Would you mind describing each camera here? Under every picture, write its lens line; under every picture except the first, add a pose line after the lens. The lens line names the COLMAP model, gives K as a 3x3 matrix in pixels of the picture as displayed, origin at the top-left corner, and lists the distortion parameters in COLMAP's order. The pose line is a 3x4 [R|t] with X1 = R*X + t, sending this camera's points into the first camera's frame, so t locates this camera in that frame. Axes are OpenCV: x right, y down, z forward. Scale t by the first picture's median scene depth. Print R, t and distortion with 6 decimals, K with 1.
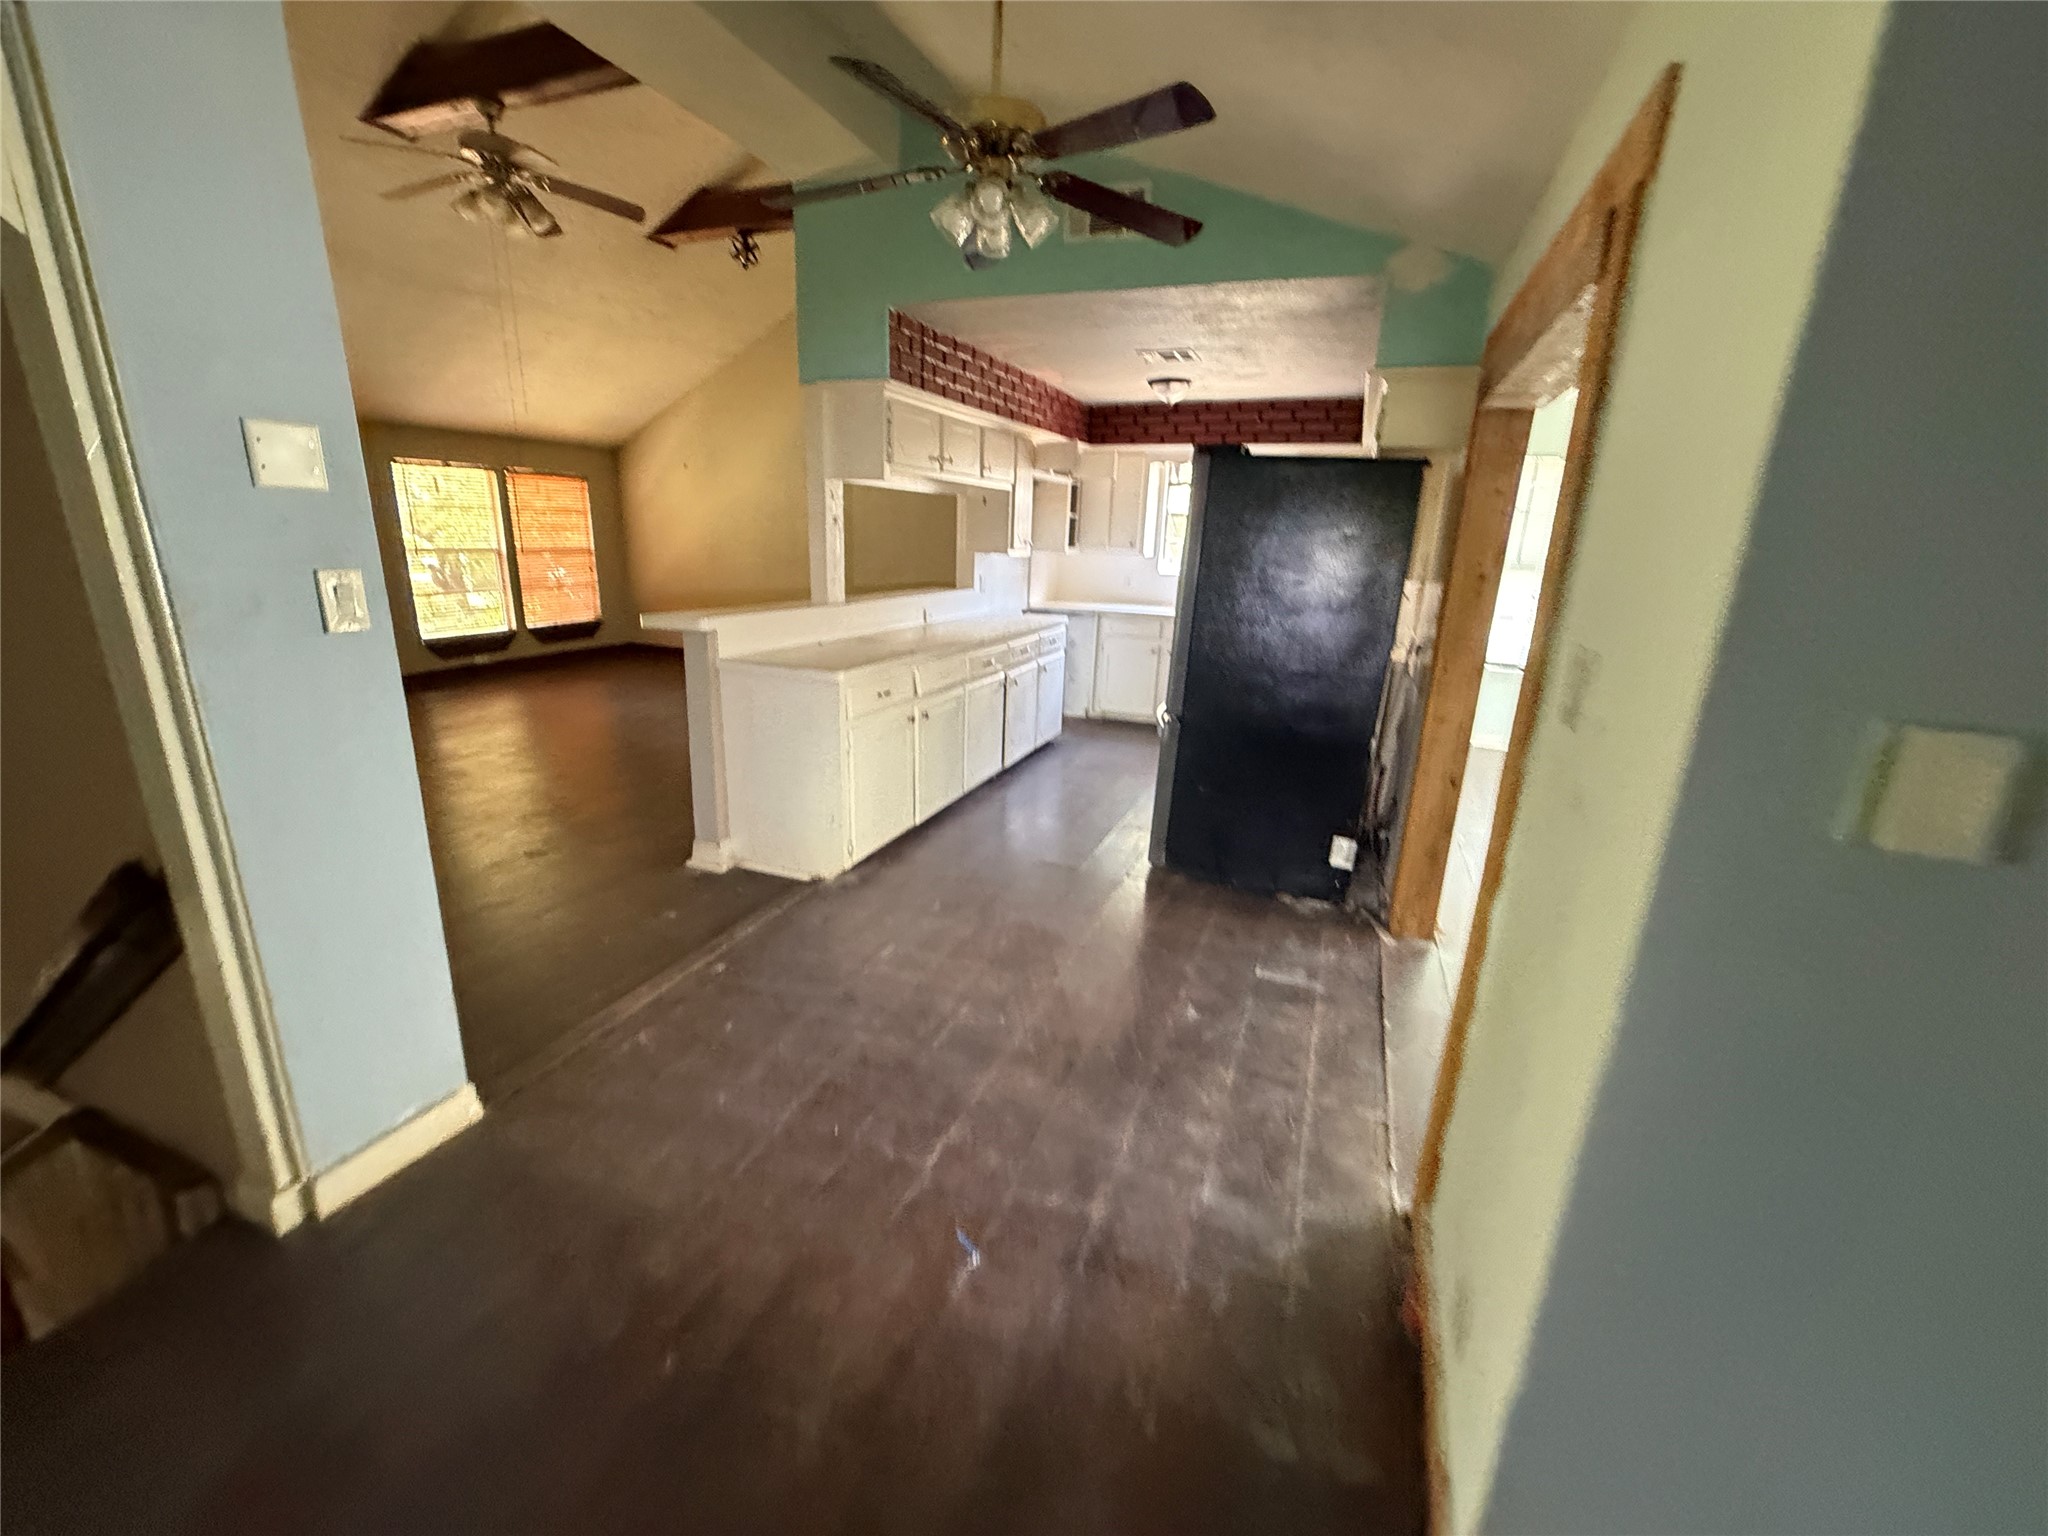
lens RADIAL K [[819.8, 0, 1009.7], [0, 819.8, 765.7], [0, 0, 1]] dist [0.002737, -0.000142]
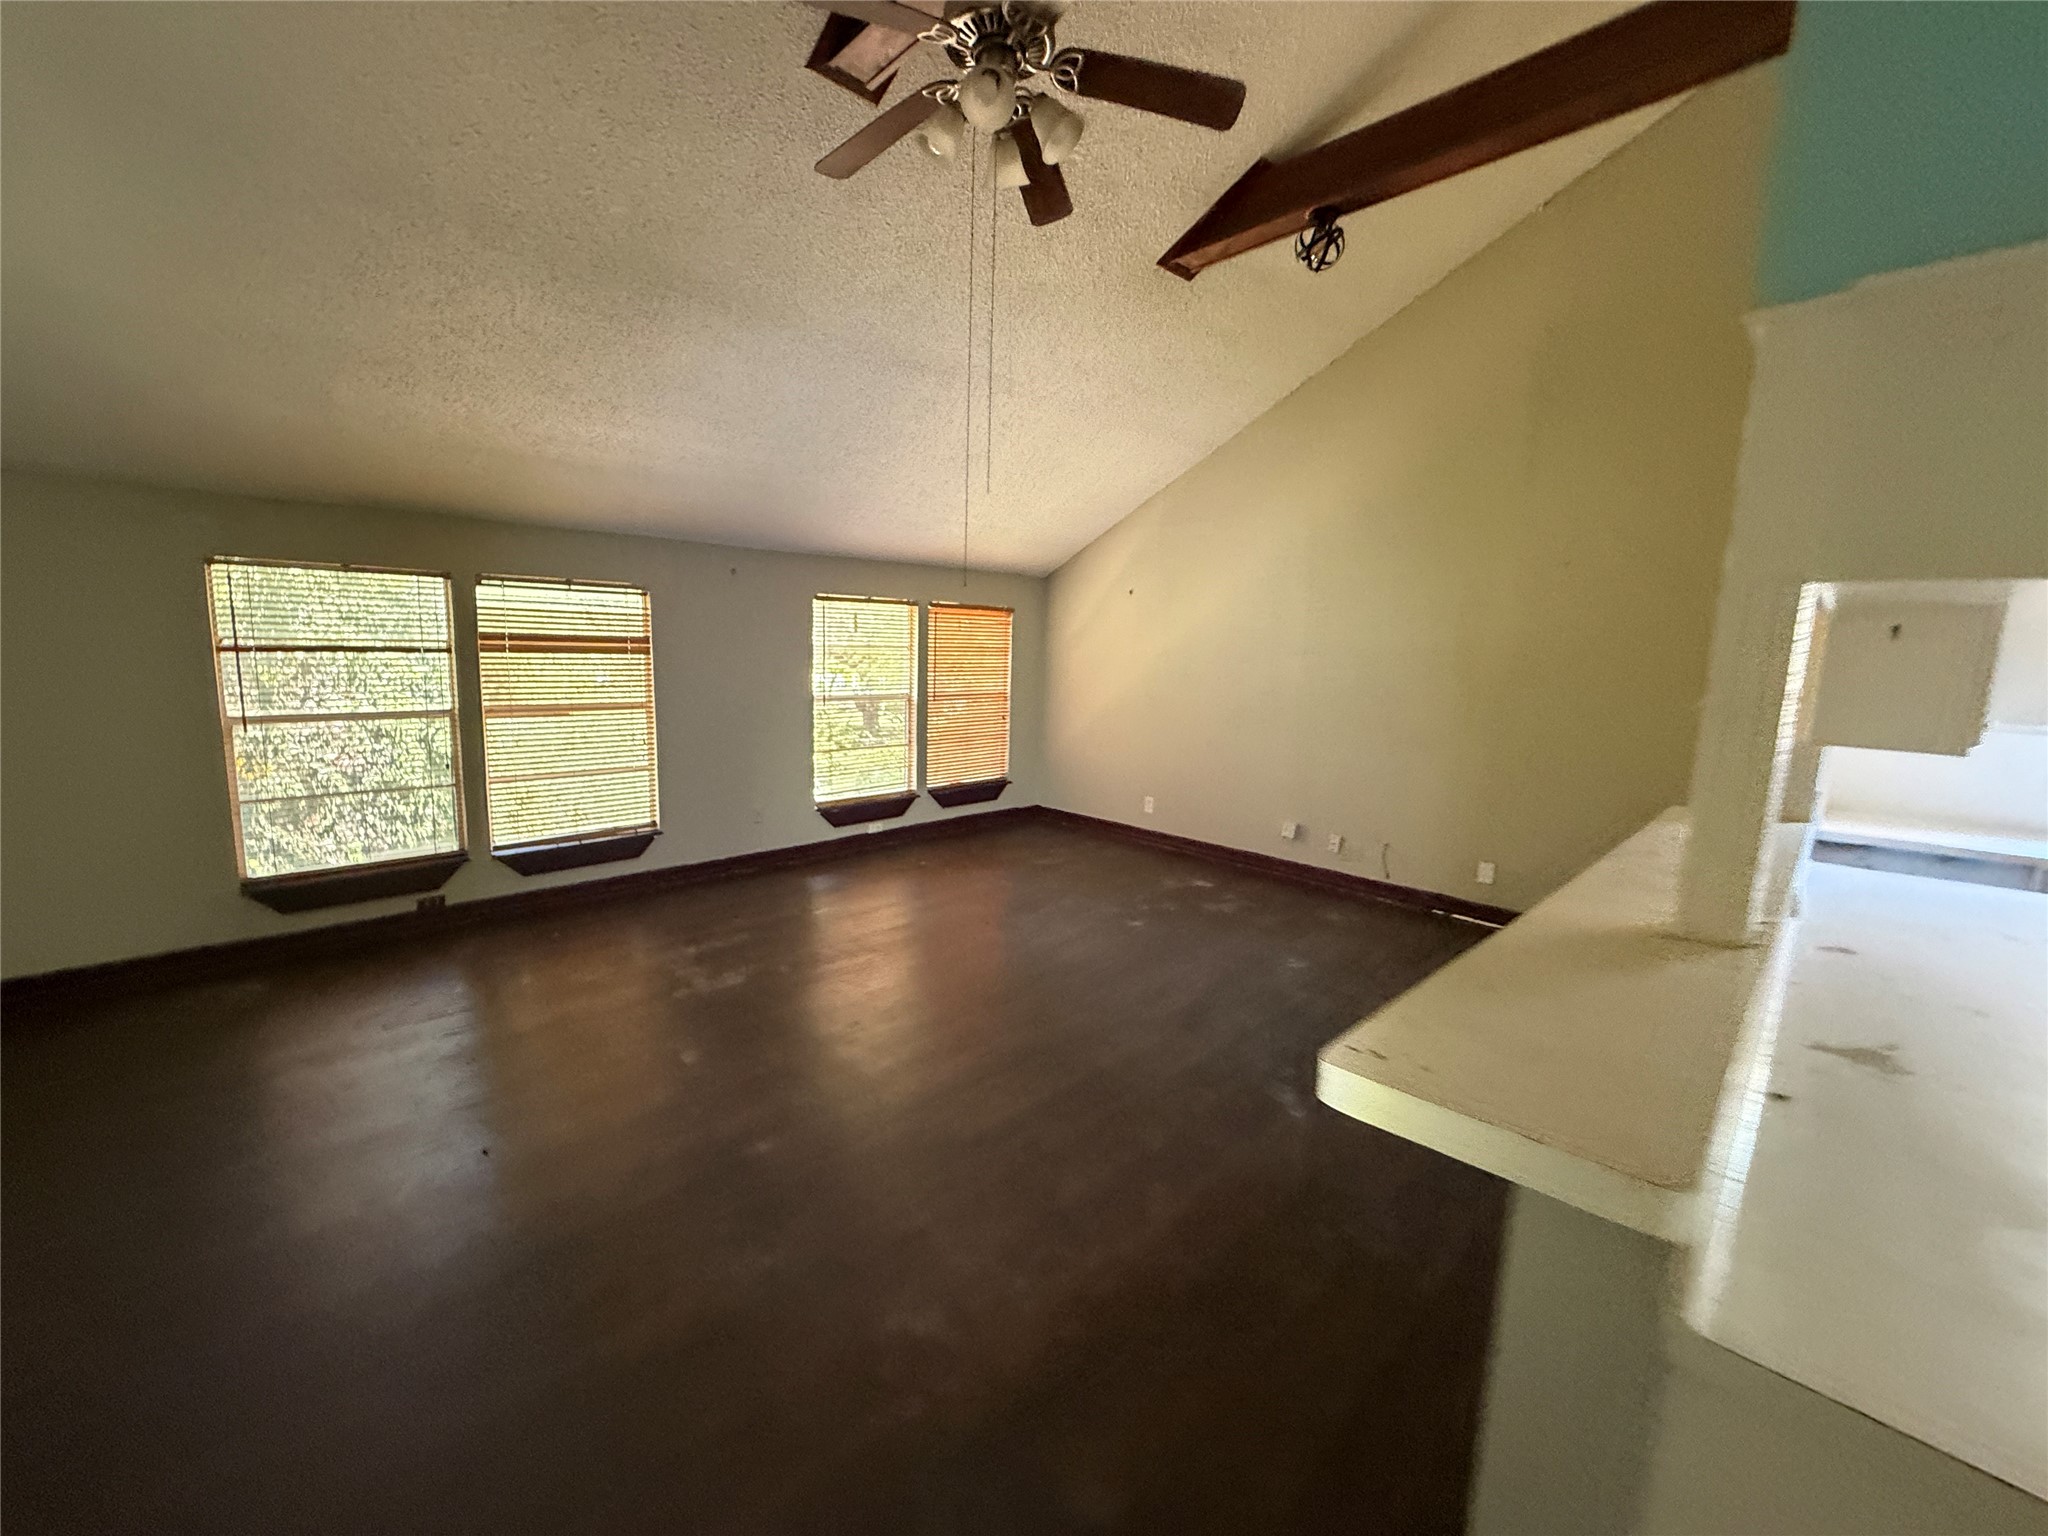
lens RADIAL K [[819.8, 0, 1031.1], [0, 819.8, 768.5], [0, 0, 1]] dist [0.002737, -0.000142]
pose [[0.922364, 0.050954, -0.382946, -0.185428], [-0.104918, 0.987047, -0.121370, -0.102456], [0.371801, 0.152125, 0.915763, 0.293026]]
